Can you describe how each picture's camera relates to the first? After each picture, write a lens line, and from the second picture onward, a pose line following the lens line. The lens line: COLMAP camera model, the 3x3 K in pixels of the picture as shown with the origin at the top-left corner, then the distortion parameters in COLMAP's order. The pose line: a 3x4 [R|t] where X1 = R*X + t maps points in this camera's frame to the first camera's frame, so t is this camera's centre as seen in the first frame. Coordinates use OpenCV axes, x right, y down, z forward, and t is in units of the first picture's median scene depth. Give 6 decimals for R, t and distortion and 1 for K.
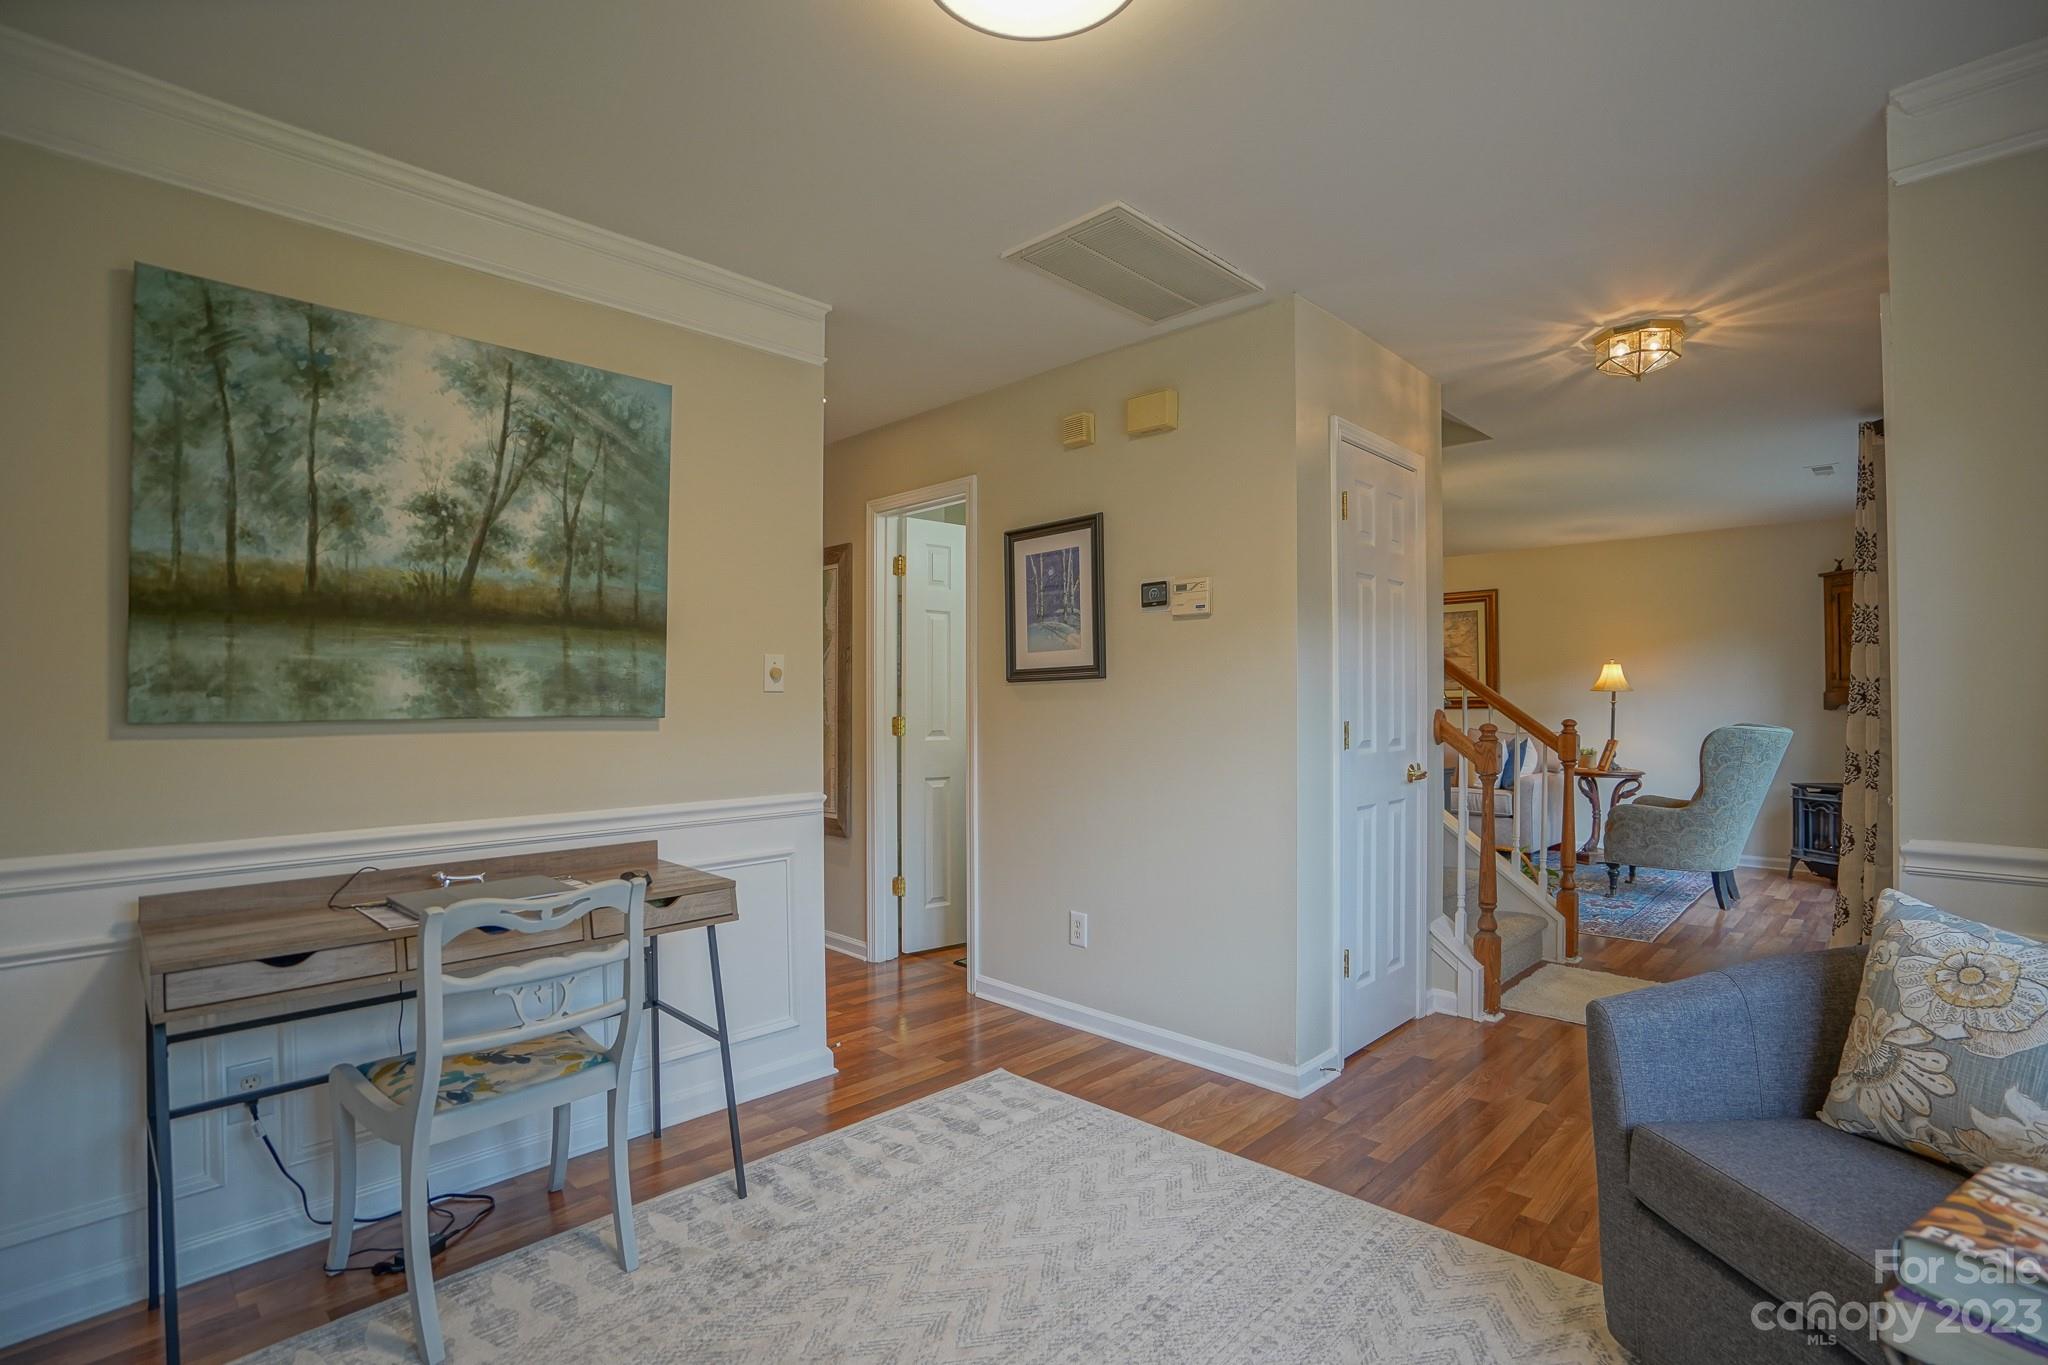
lens RADIAL K [[949.0, 0, 1025.6], [0, 949.0, 690.2], [0, 0, 1]] dist [-0.058031, 0.022551]
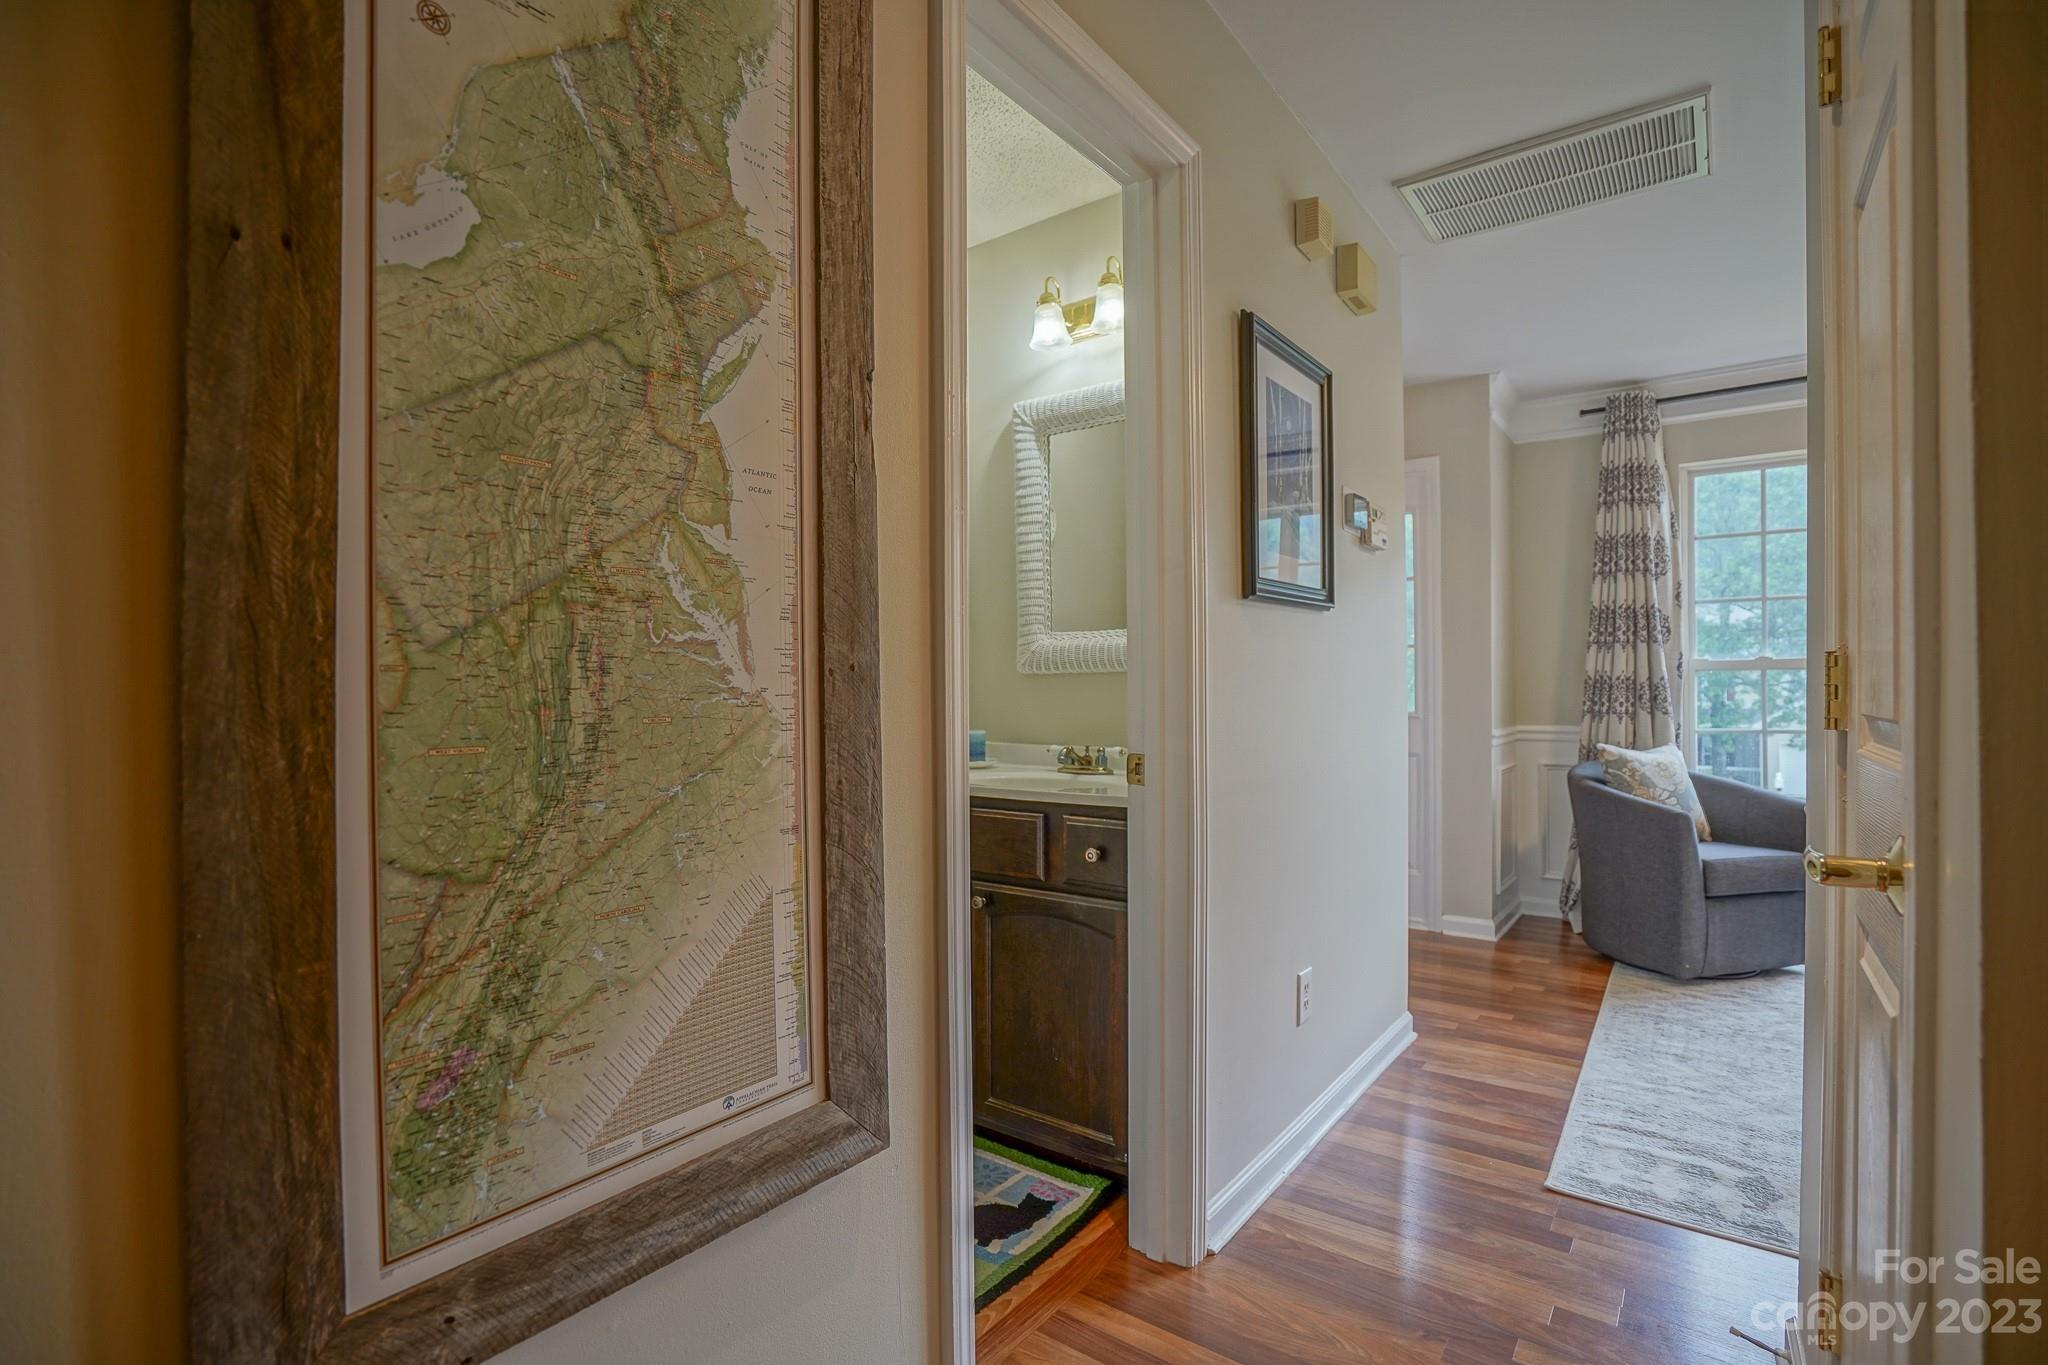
lens RADIAL K [[952.2, 0, 1015.4], [0, 952.2, 691.1], [0, 0, 1]] dist [-0.063338, 0.026774]
pose [[-0.129296, 0.000970, 0.991606, -0.631412], [-0.010946, 0.999937, -0.002405, 0.056560], [-0.991546, -0.011165, -0.129277, 1.470102]]
